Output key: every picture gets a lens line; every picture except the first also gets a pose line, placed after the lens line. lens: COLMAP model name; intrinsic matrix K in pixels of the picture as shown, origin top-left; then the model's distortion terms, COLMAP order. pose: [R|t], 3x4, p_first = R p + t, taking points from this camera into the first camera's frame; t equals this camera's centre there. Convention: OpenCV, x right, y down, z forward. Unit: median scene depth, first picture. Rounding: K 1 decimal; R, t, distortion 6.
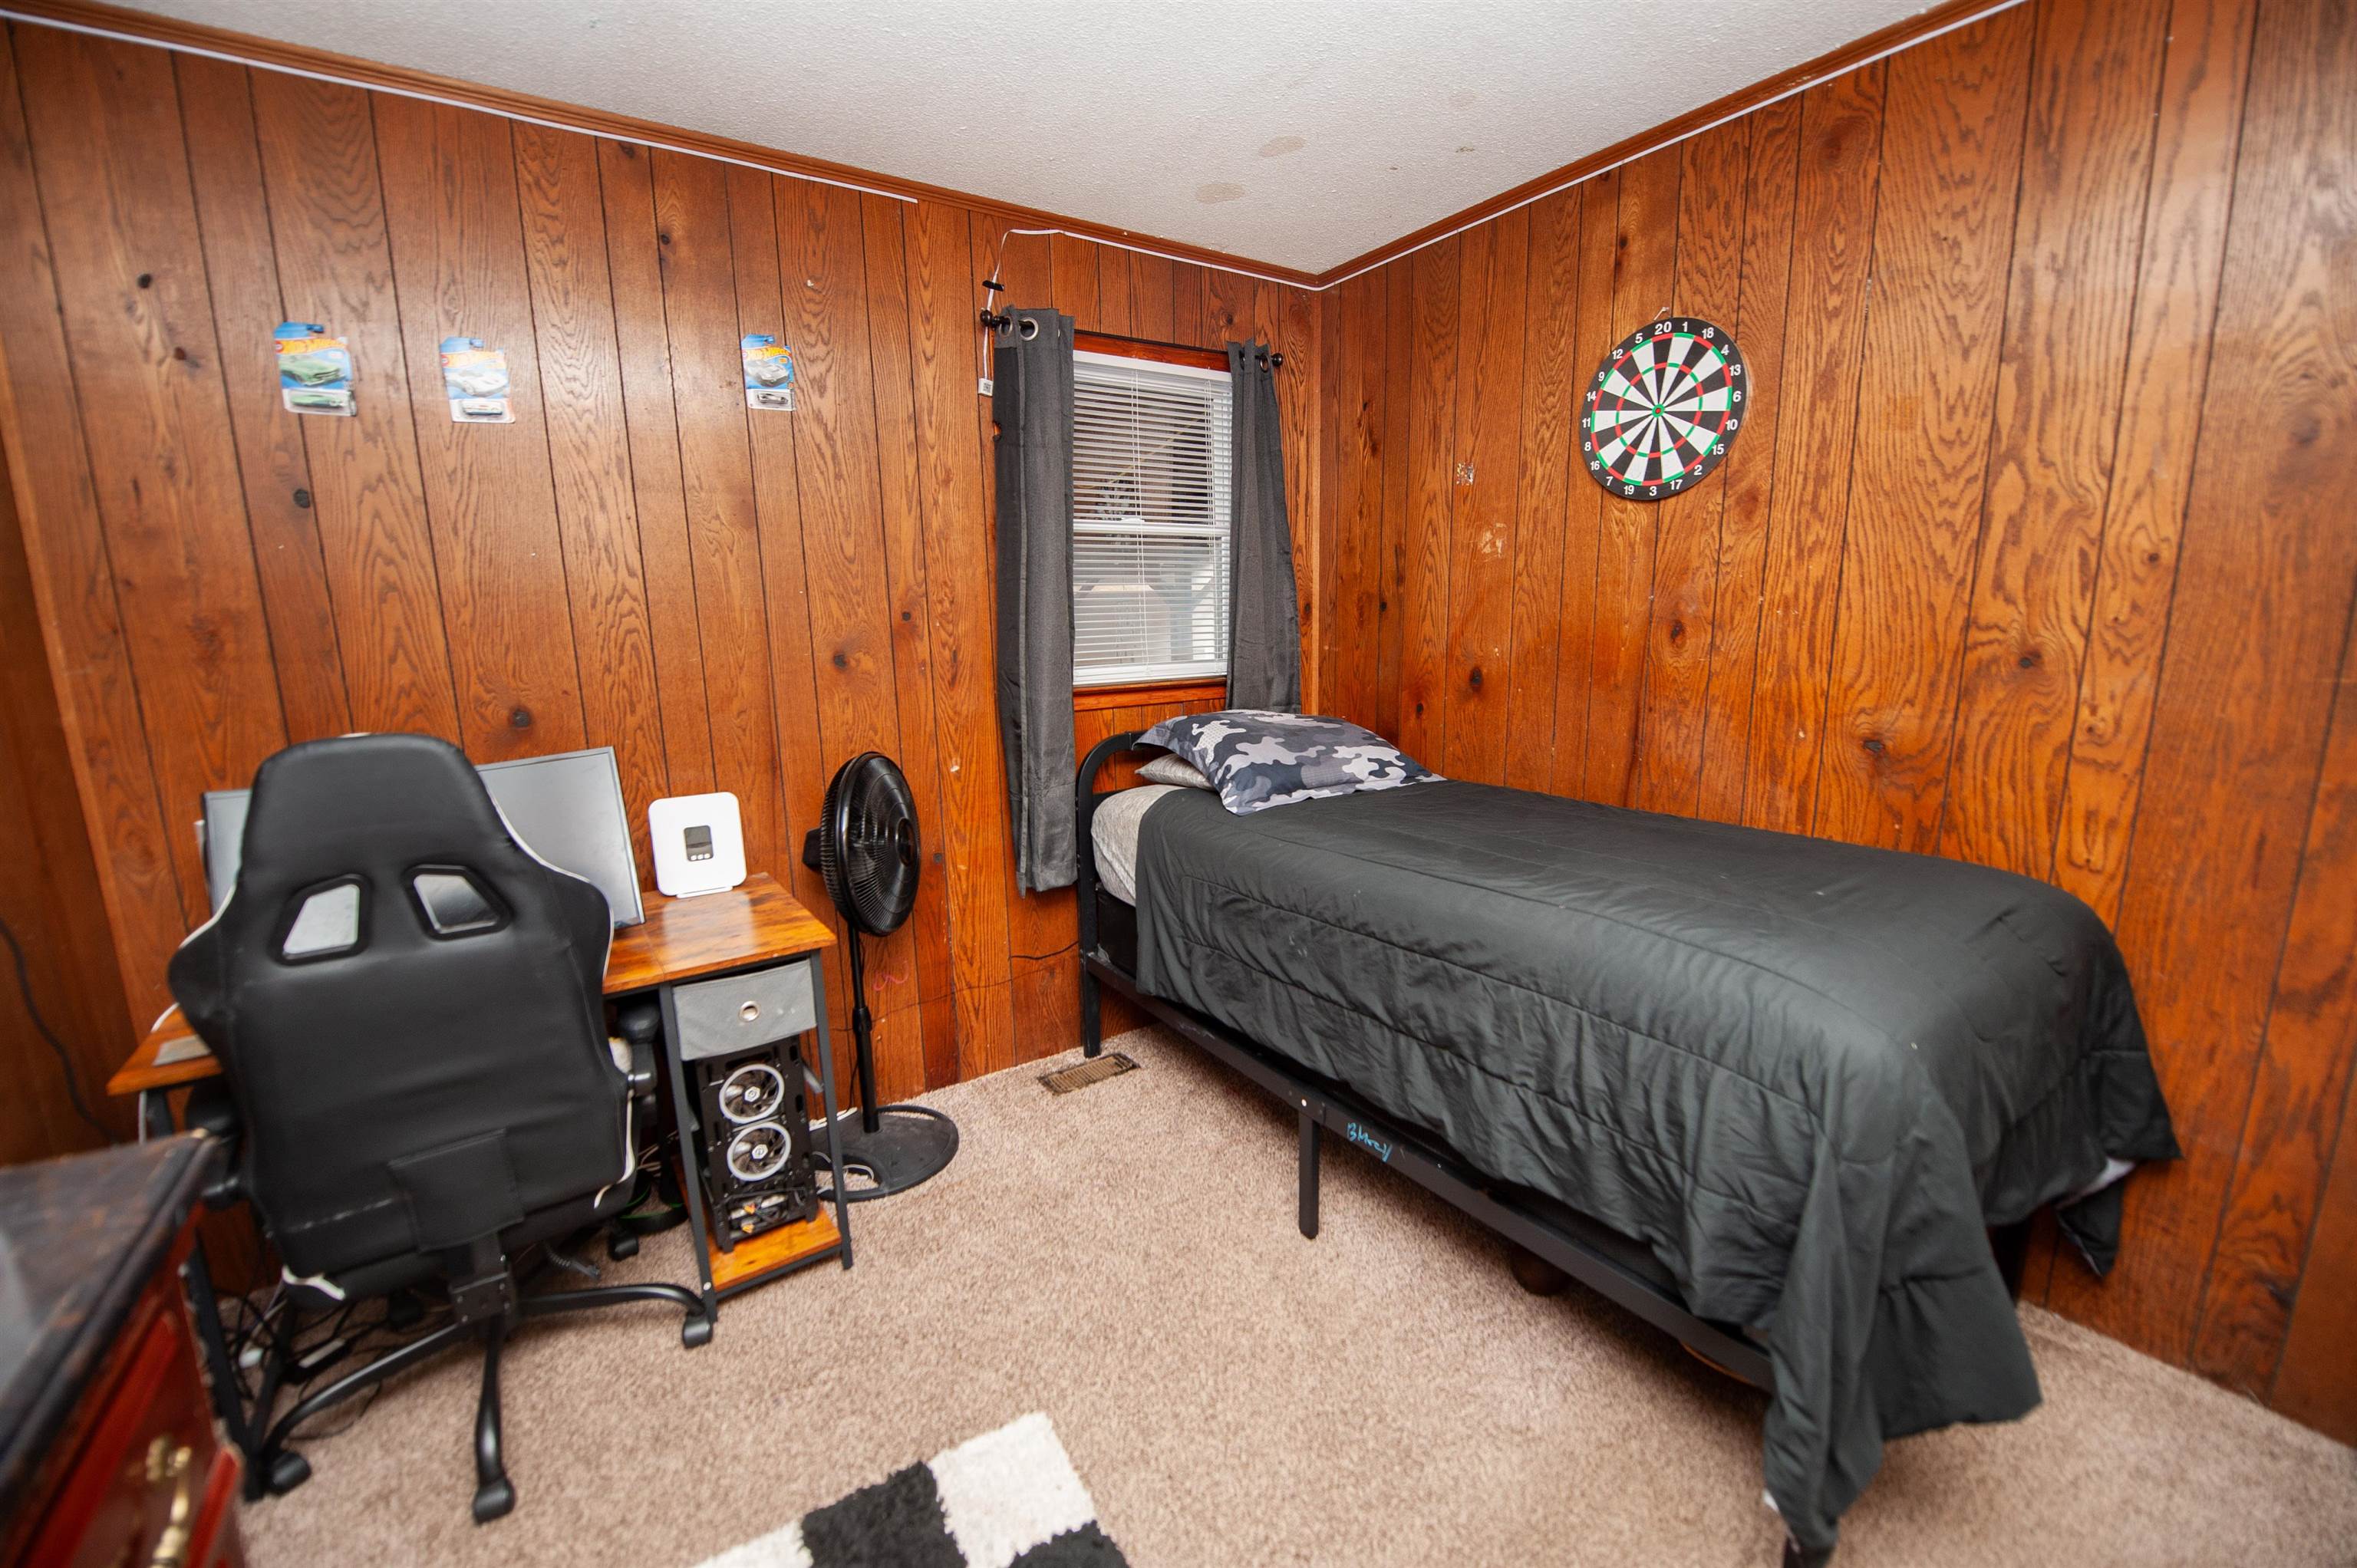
lens RADIAL K [[938.3, 0, 1185.8], [0, 938.3, 790.9], [0, 0, 1]] dist [-0.016782, -0.002949]
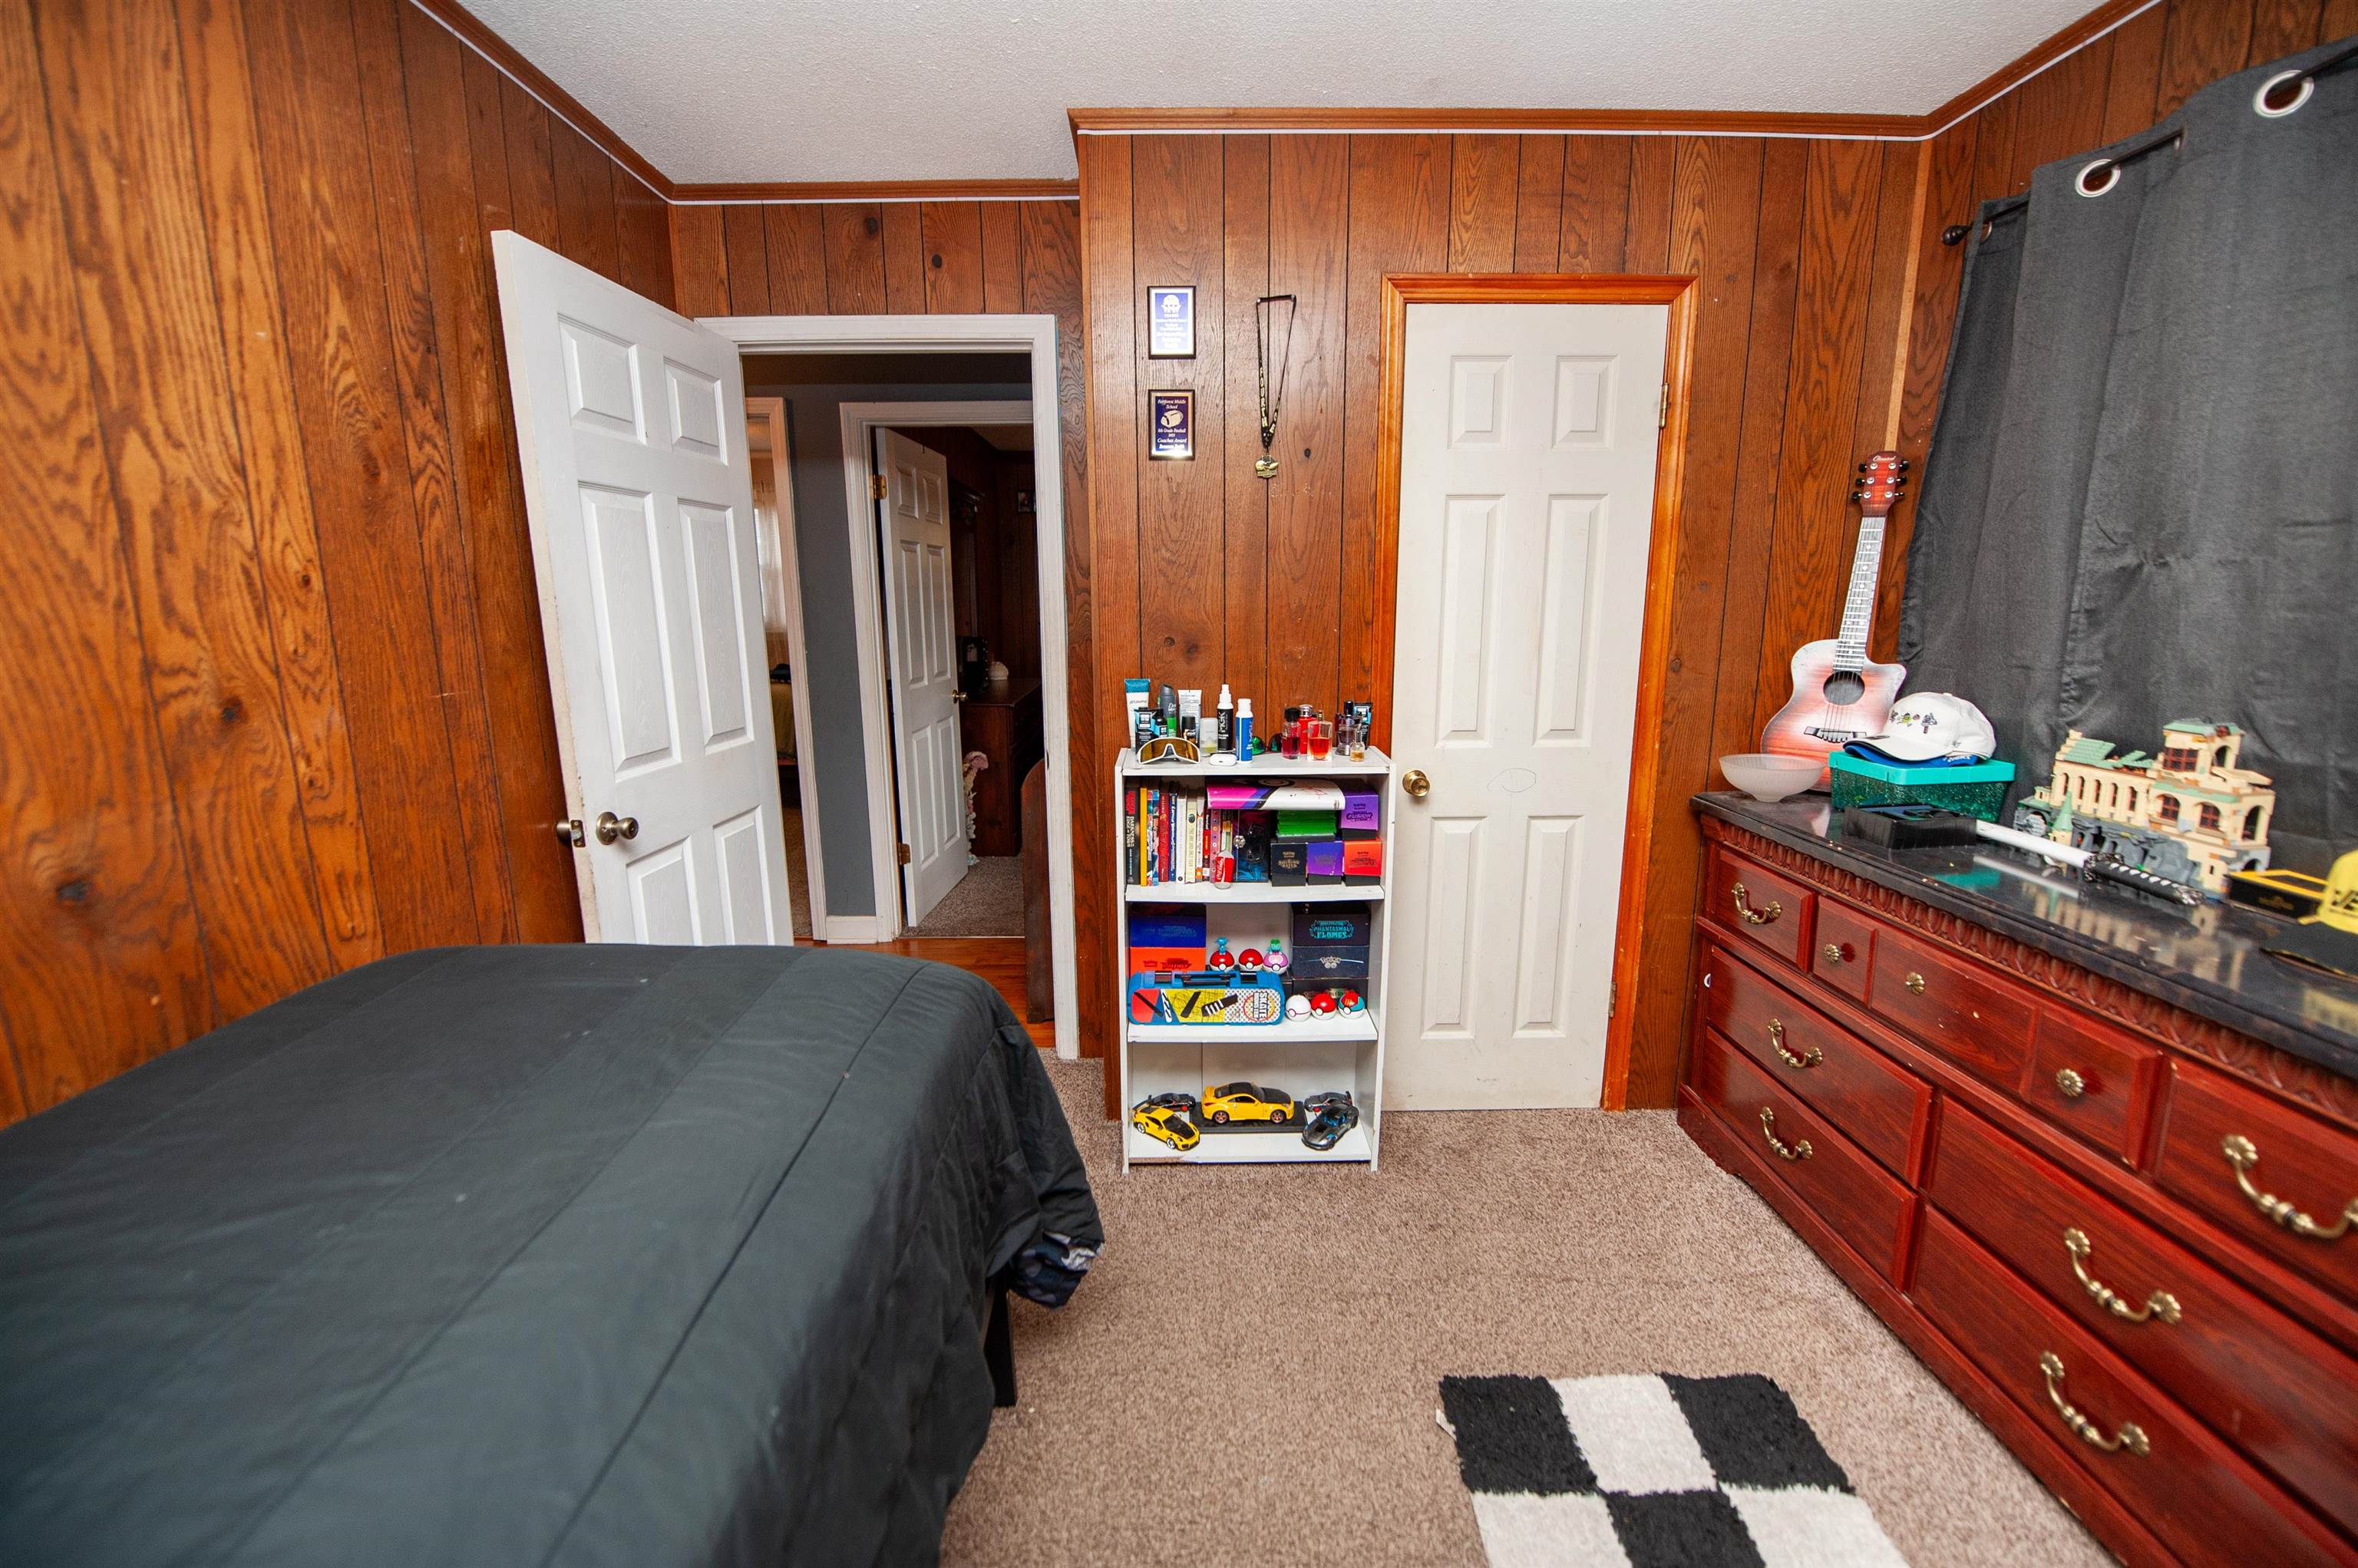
lens RADIAL K [[953.6, 0, 1187.0], [0, 953.6, 790.3], [0, 0, 1]] dist [-0.018317, -0.001546]
pose [[-0.840582, -0.081626, 0.535499, -0.128289], [0.122425, 0.934374, 0.334600, -0.221416], [-0.527669, 0.346817, -0.775425, 1.109391]]
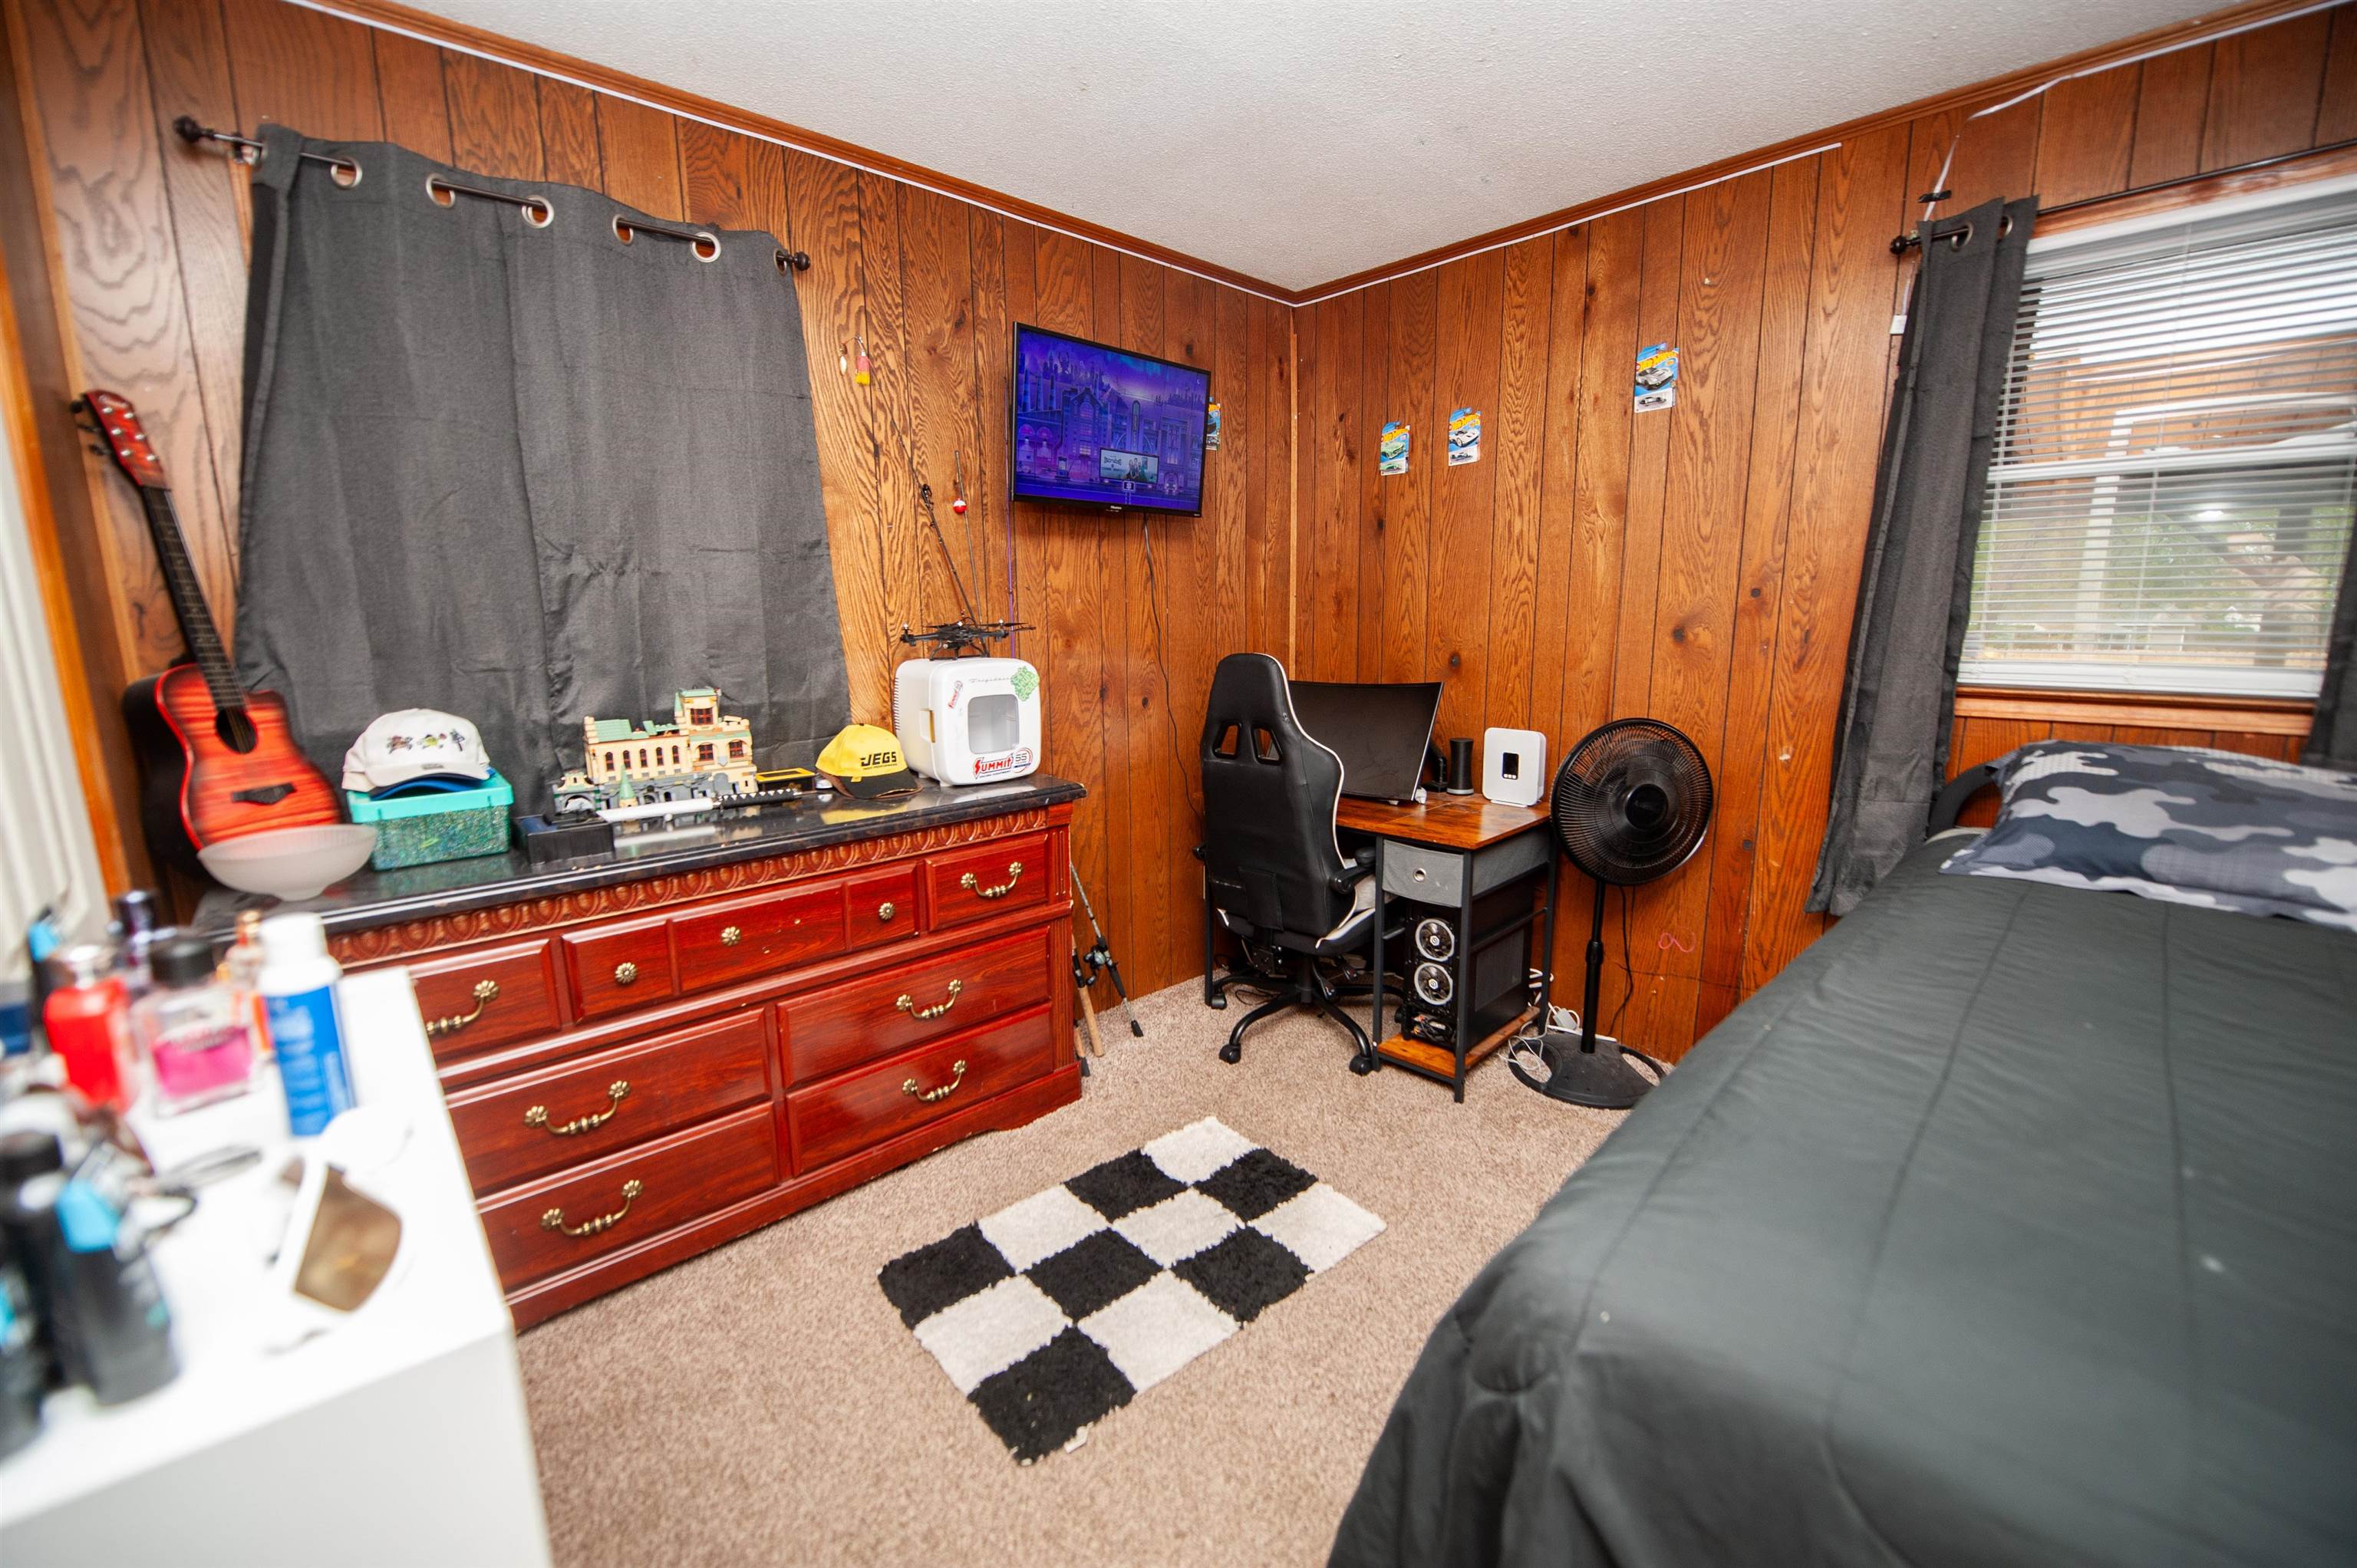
lens RADIAL K [[938.3, 0, 1185.8], [0, 938.3, 790.9], [0, 0, 1]] dist [-0.016782, -0.002949]
pose [[0.159624, 0.205510, -0.965550, 0.798544], [-0.171035, 0.969056, 0.177980, -0.077271], [0.972249, 0.136733, 0.189834, 0.357361]]
